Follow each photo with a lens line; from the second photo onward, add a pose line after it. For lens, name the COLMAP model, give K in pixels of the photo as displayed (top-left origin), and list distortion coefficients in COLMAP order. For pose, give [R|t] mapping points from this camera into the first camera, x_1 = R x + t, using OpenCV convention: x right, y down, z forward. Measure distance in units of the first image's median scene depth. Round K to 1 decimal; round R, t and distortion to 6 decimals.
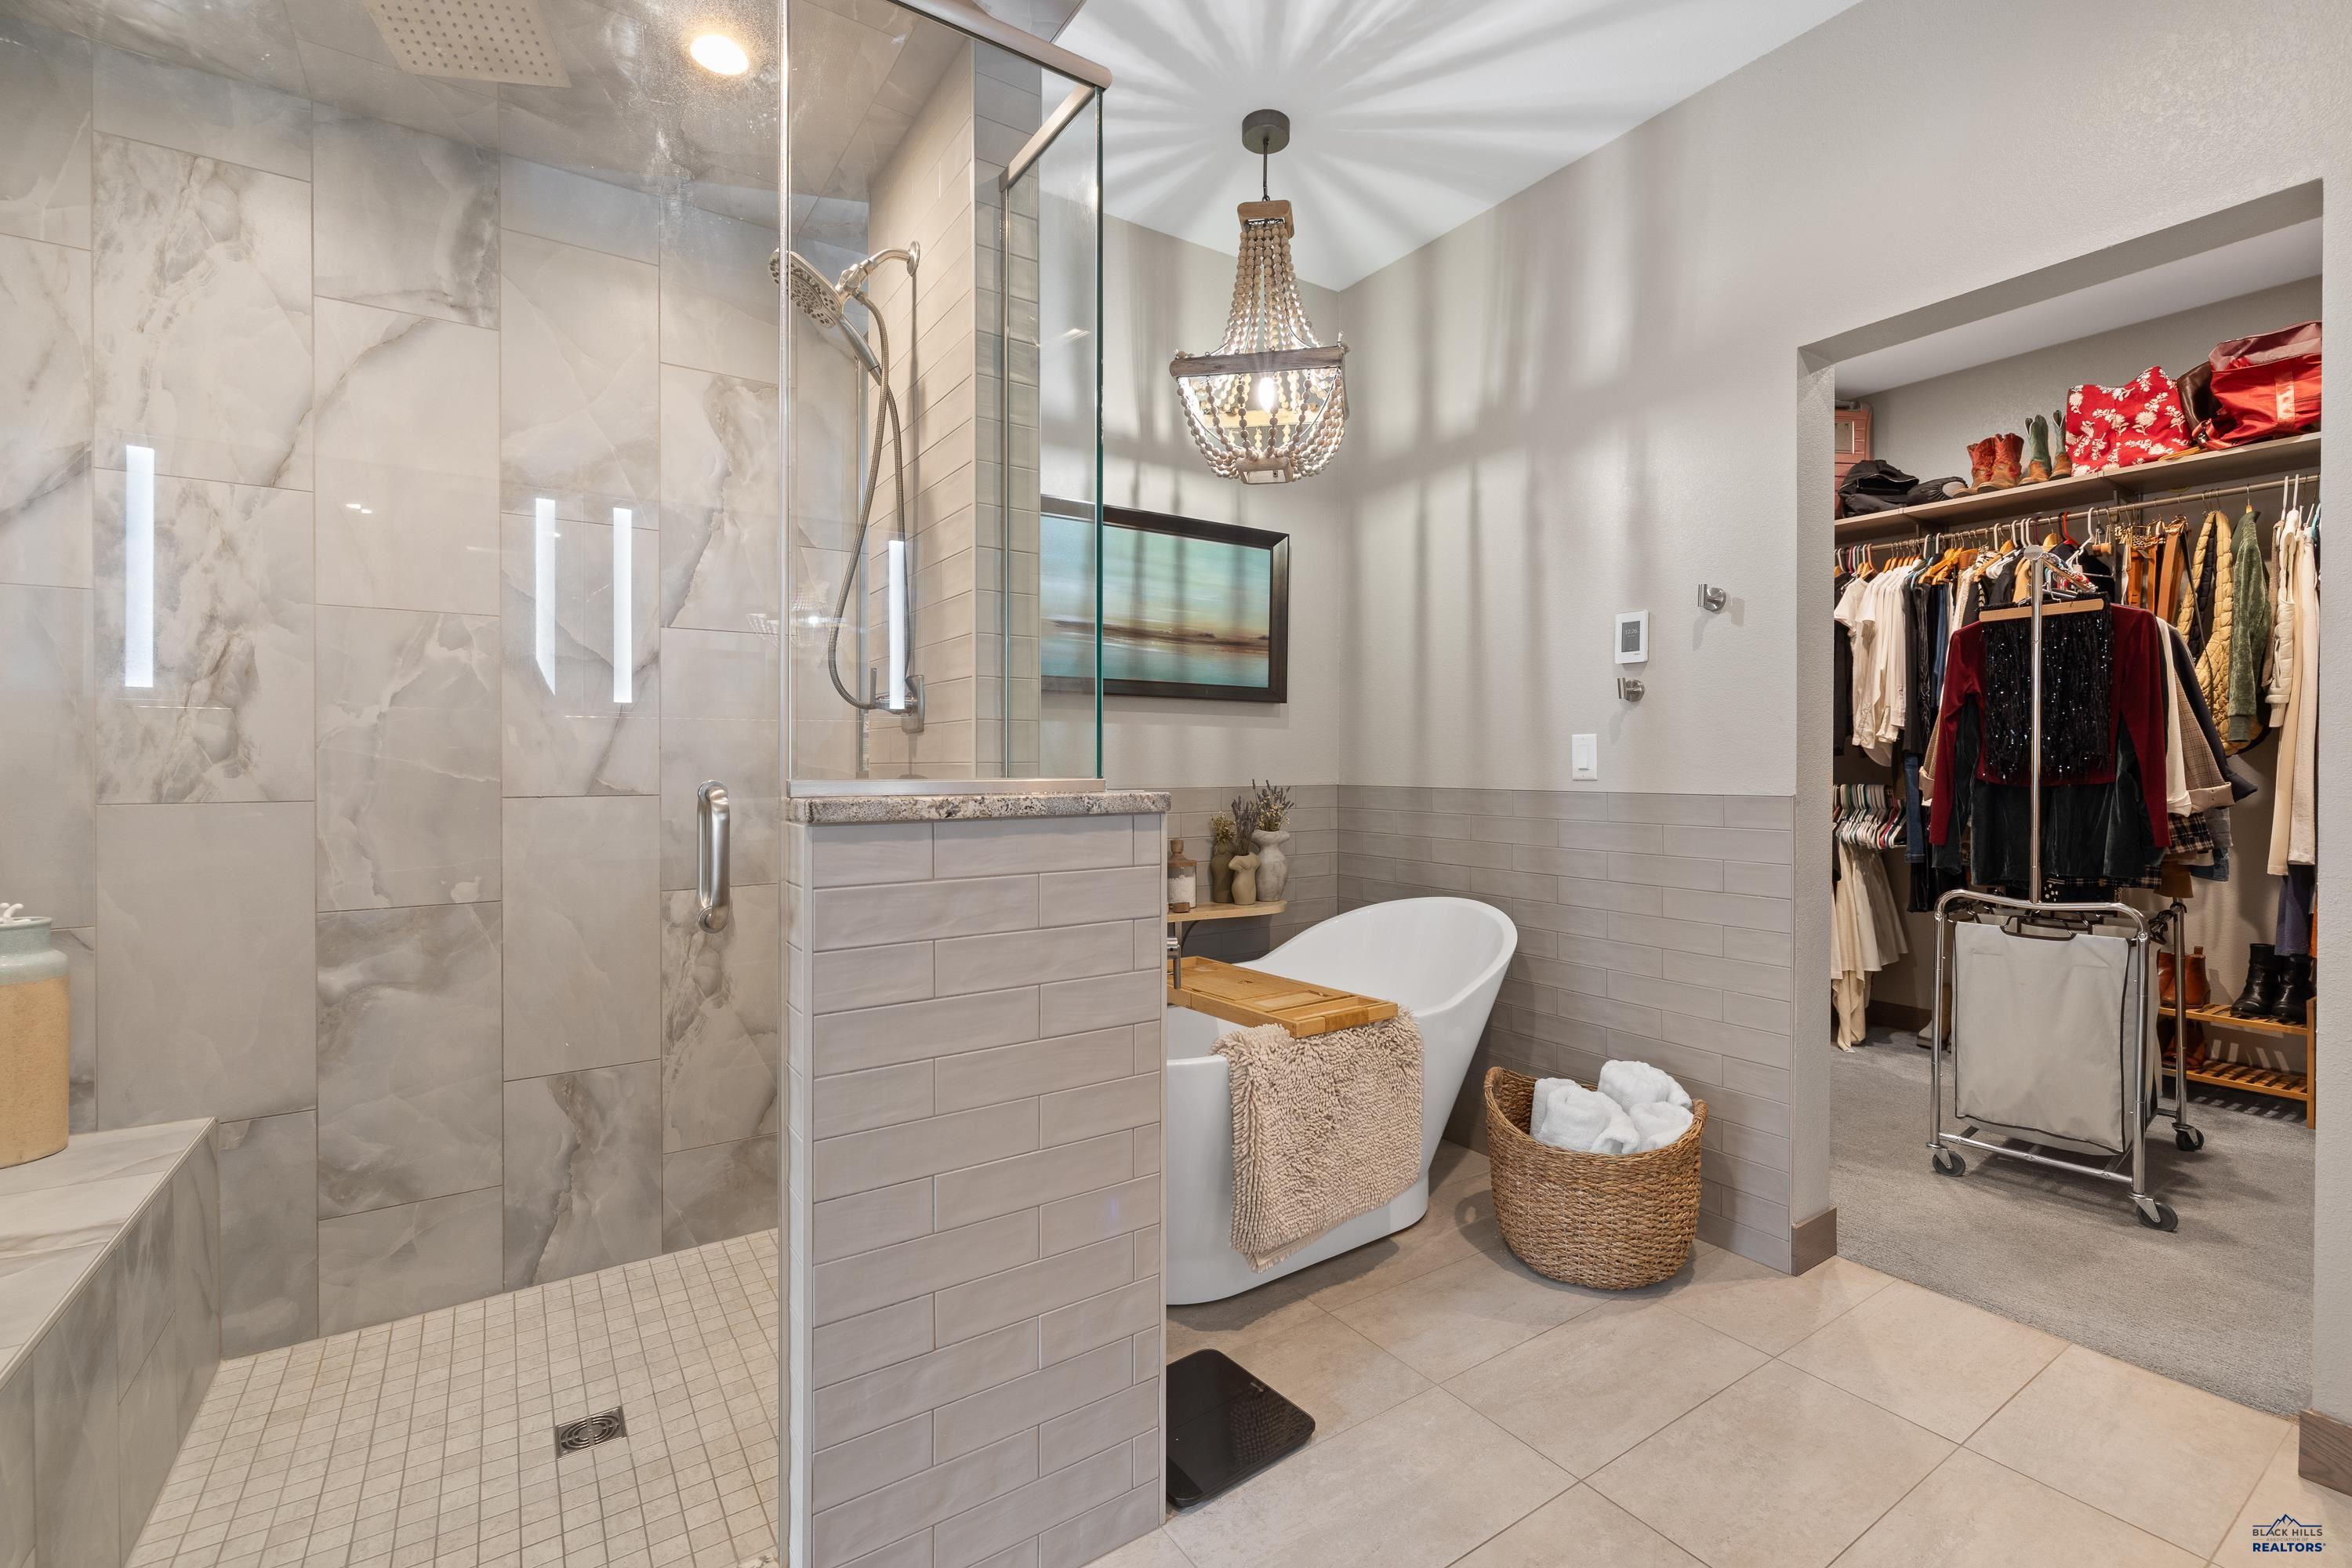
lens RADIAL K [[1014.0, 0, 1187.8], [0, 1014.0, 769.1], [0, 0, 1]] dist [-0.001967, -0.000039]
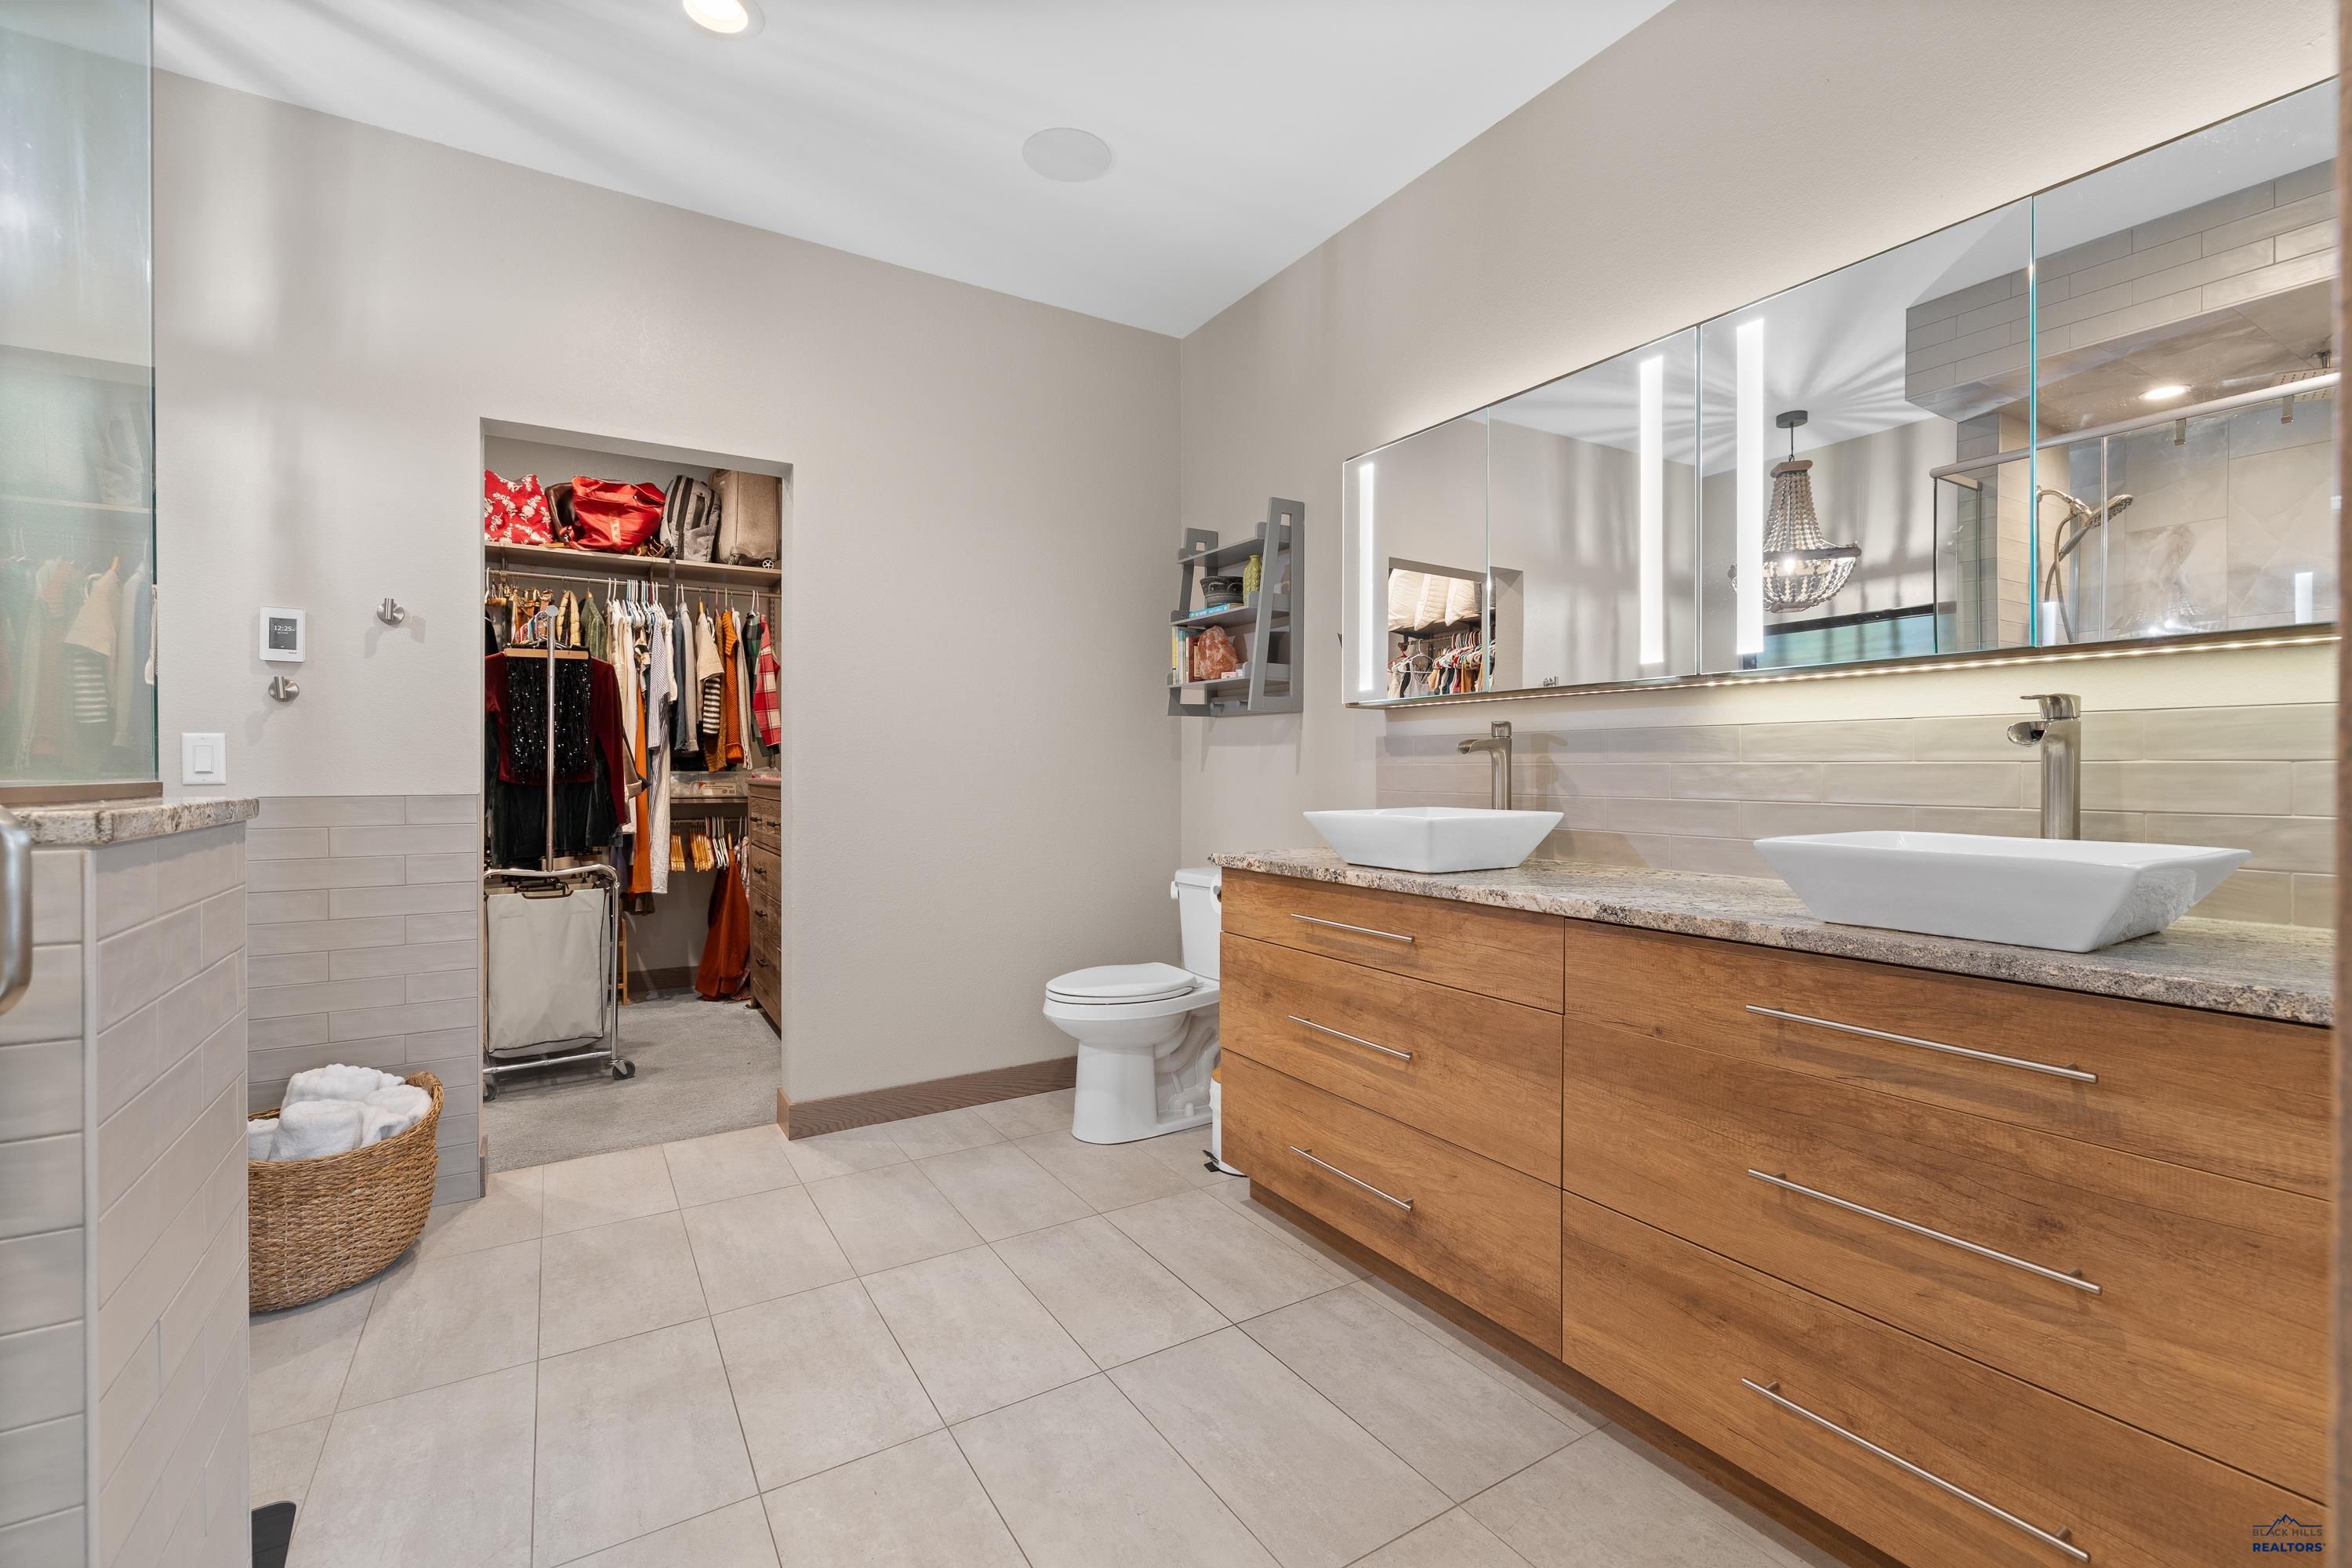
lens RADIAL K [[1014.0, 0, 1178.6], [0, 1014.0, 775.9], [0, 0, 1]] dist [-0.001967, -0.000039]
pose [[0.040211, -0.005680, 0.999175, -0.471538], [0.005860, 0.999968, 0.005449, 0.003189], [-0.999174, 0.005636, 0.040243, 0.112583]]
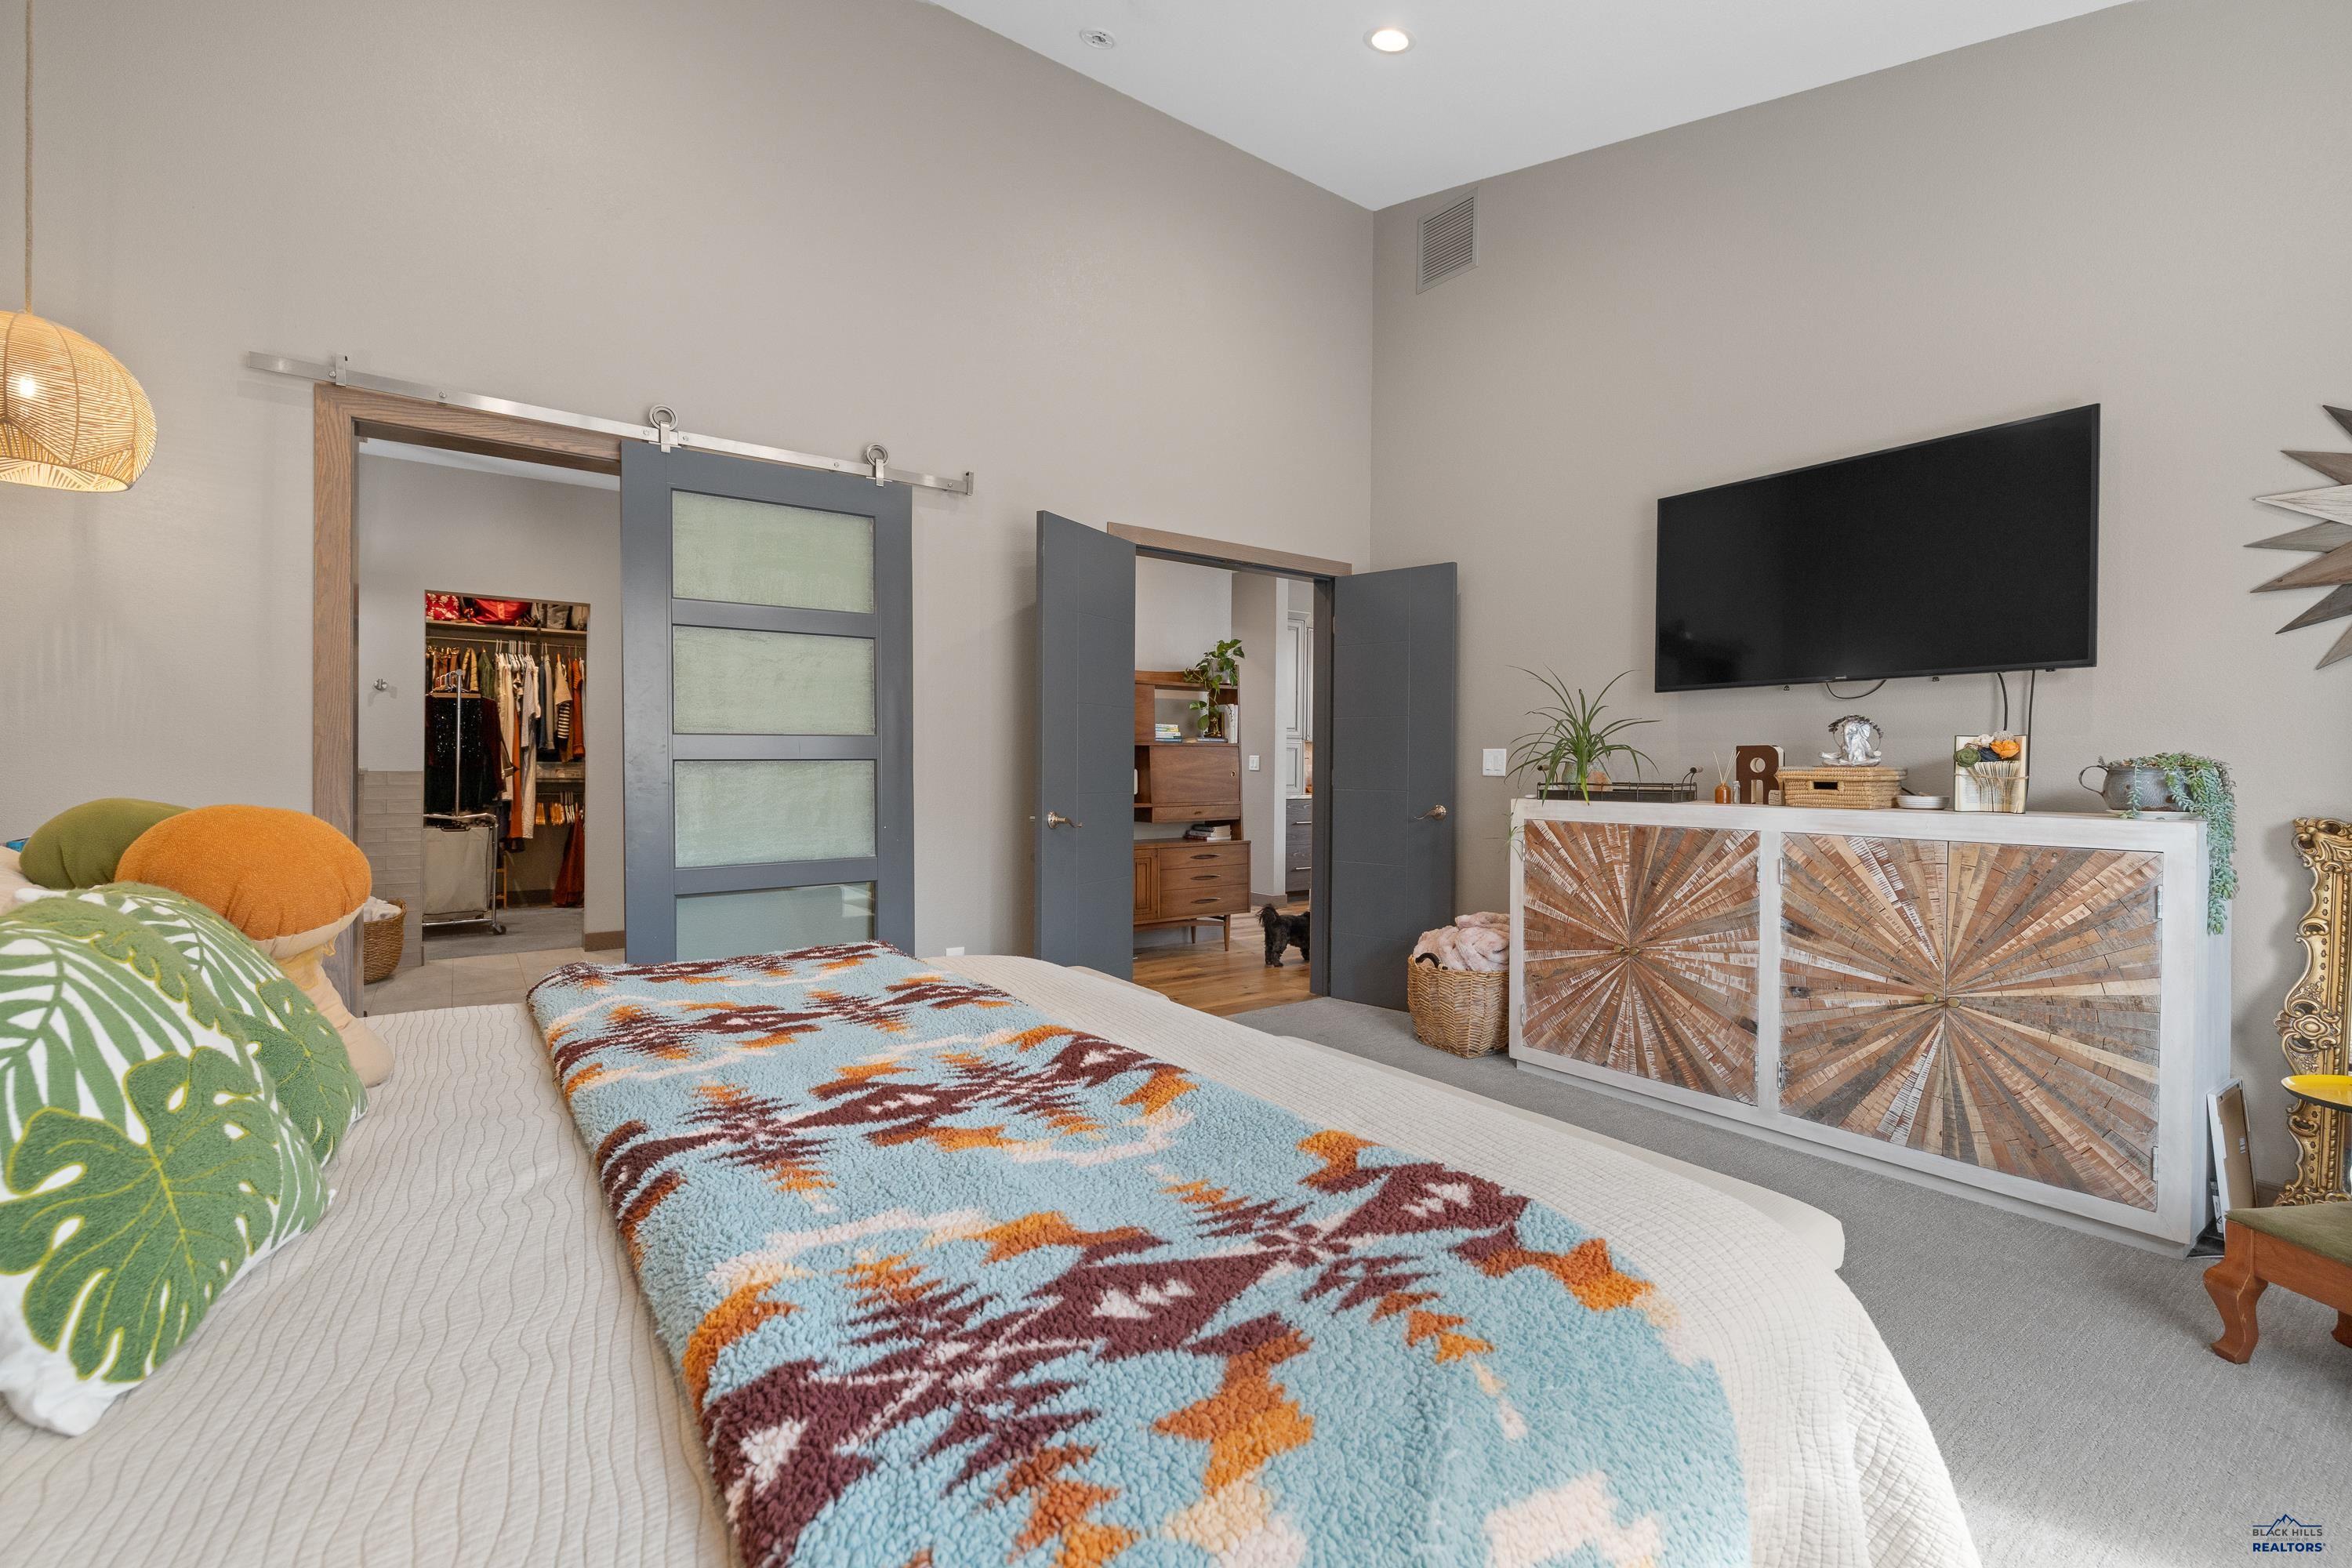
lens RADIAL K [[1014.0, 0, 1187.9], [0, 1014.0, 770.5], [0, 0, 1]] dist [-0.001967, -0.000039]
pose [[-0.034979, -0.001738, 0.999387, -1.646029], [-0.002679, 0.999995, 0.001645, 0.014373], [-0.999384, -0.002620, -0.034984, -0.661705]]
